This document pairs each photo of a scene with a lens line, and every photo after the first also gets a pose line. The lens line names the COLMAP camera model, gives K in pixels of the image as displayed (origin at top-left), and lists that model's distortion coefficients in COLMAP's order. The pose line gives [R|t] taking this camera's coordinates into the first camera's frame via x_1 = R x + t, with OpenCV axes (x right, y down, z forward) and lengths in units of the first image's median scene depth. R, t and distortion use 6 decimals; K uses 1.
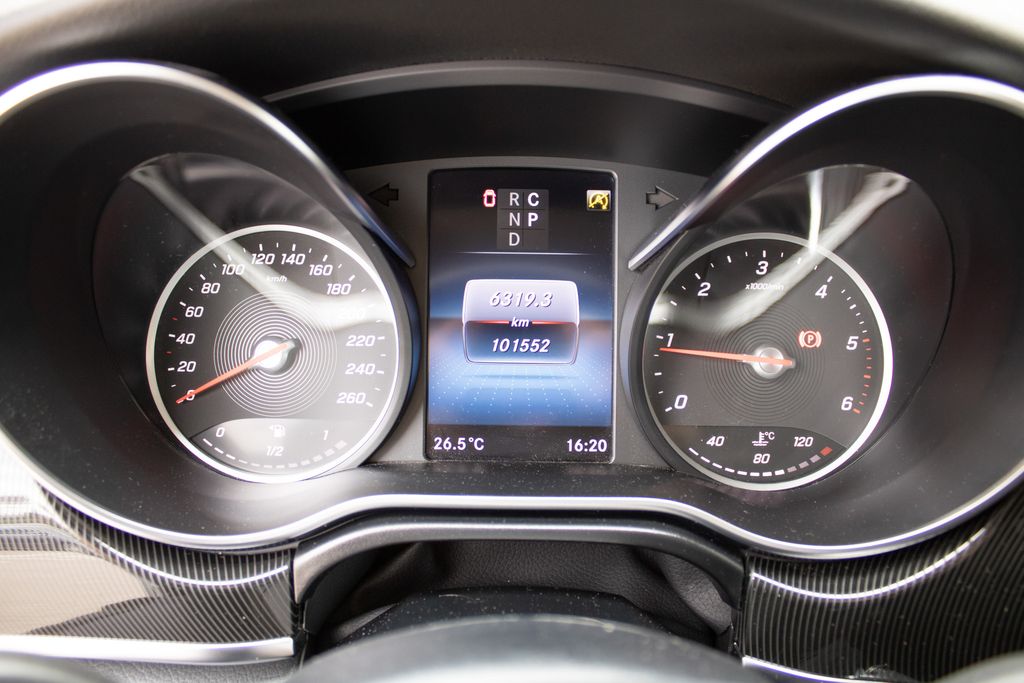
lens RADIAL K [[831.1, 0, 508.9], [0, 831.1, 338.2], [0, 0, 1]] dist [-0.166694, 0.126021]
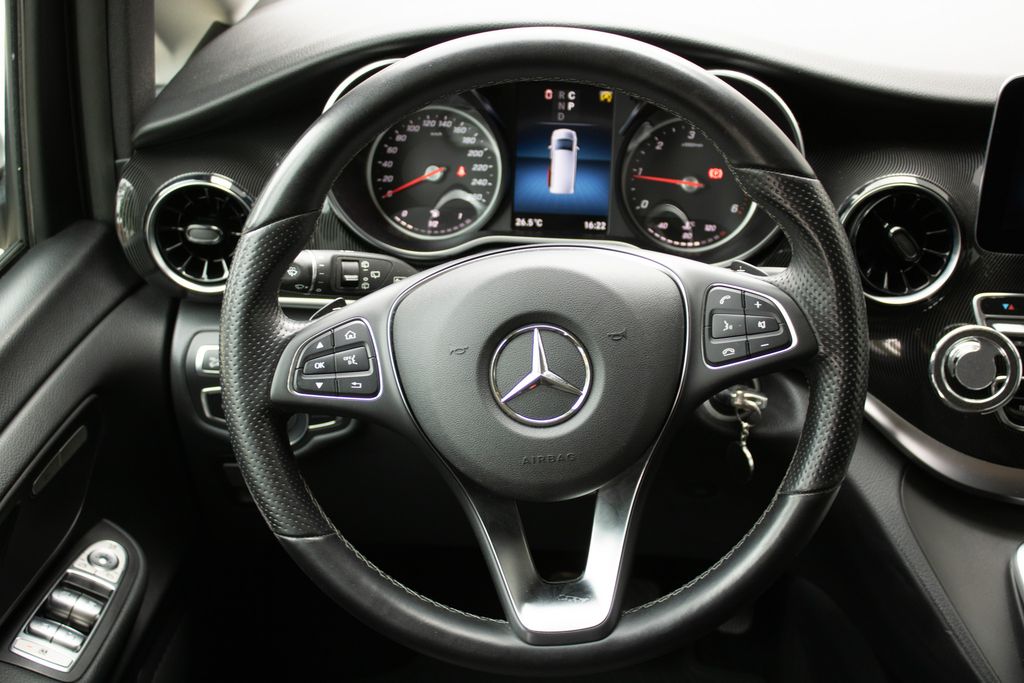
lens RADIAL K [[1315.9, 0, 506.2], [0, 1315.9, 333.1], [0, 0, 1]] dist [-0.058390, 0.000000]
pose [[0.998434, 0.032938, -0.045214, 0.033952], [-0.027272, 0.992319, 0.120659, 0.014426], [0.048841, -0.119237, 0.991664, -2.094011]]
